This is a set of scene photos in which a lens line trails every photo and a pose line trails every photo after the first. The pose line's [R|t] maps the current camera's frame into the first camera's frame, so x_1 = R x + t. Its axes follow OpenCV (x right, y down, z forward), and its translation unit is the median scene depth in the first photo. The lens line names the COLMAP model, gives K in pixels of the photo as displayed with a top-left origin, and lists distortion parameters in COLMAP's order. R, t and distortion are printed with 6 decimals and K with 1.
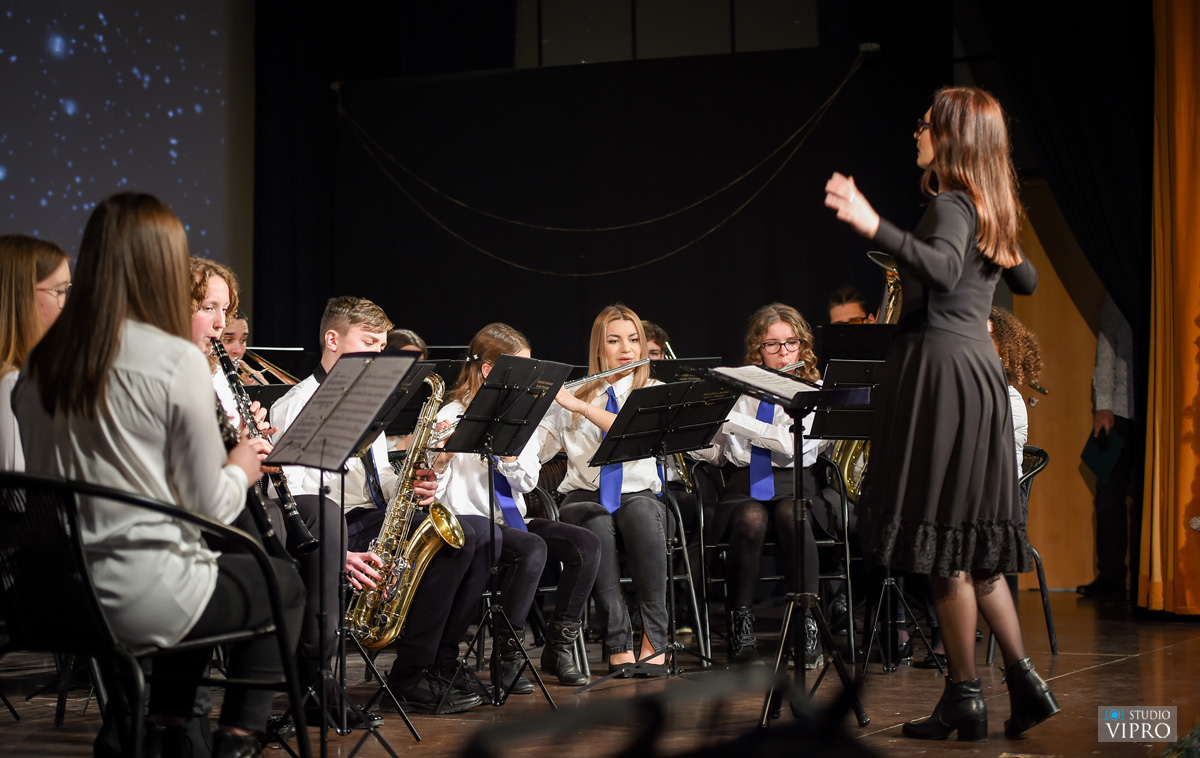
lens RADIAL K [[2364.4, 0, 600.2], [0, 2364.4, 381.4], [0, 0, 1]] dist [-0.118871, 0.000000]
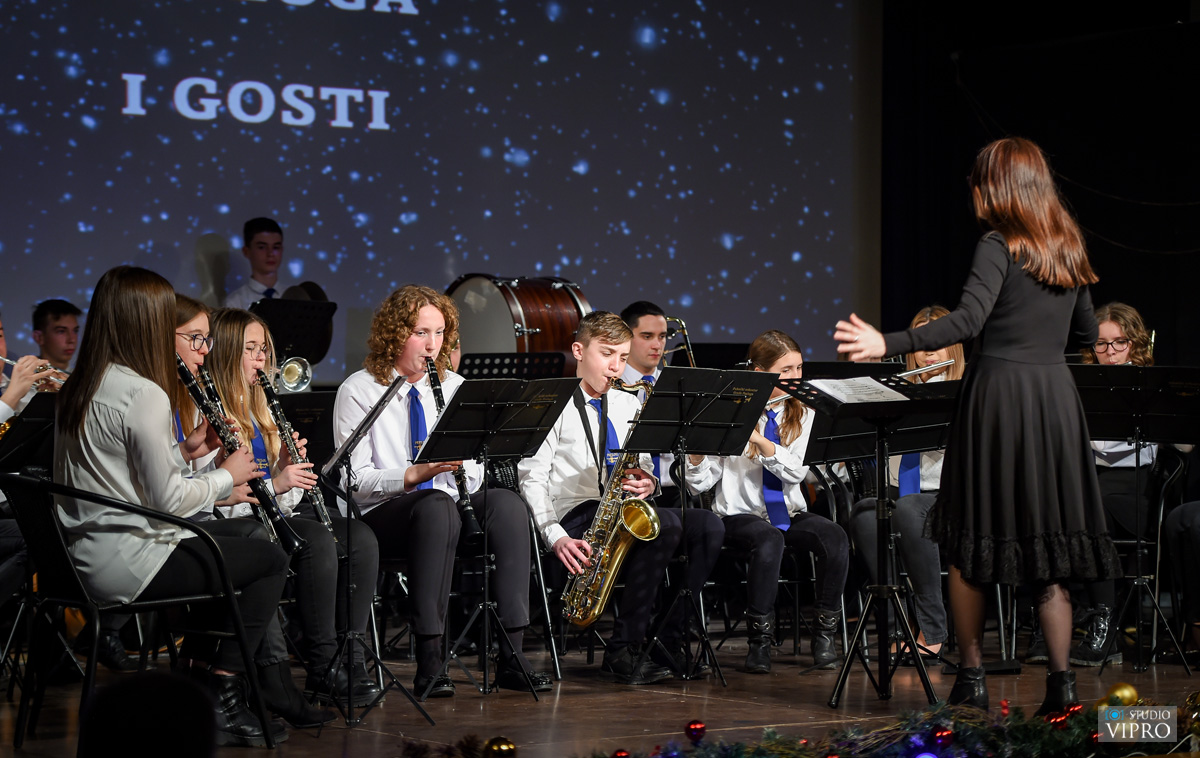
lens RADIAL K [[2997.0, 0, 600.3], [0, 2997.0, 374.7], [0, 0, 1]] dist [0.114722, 0.000000]
pose [[0.898318, -0.001889, -0.439342, 0.439042], [0.009360, 0.999846, 0.014839, -0.023353], [0.439246, -0.017442, 0.898197, -0.239374]]
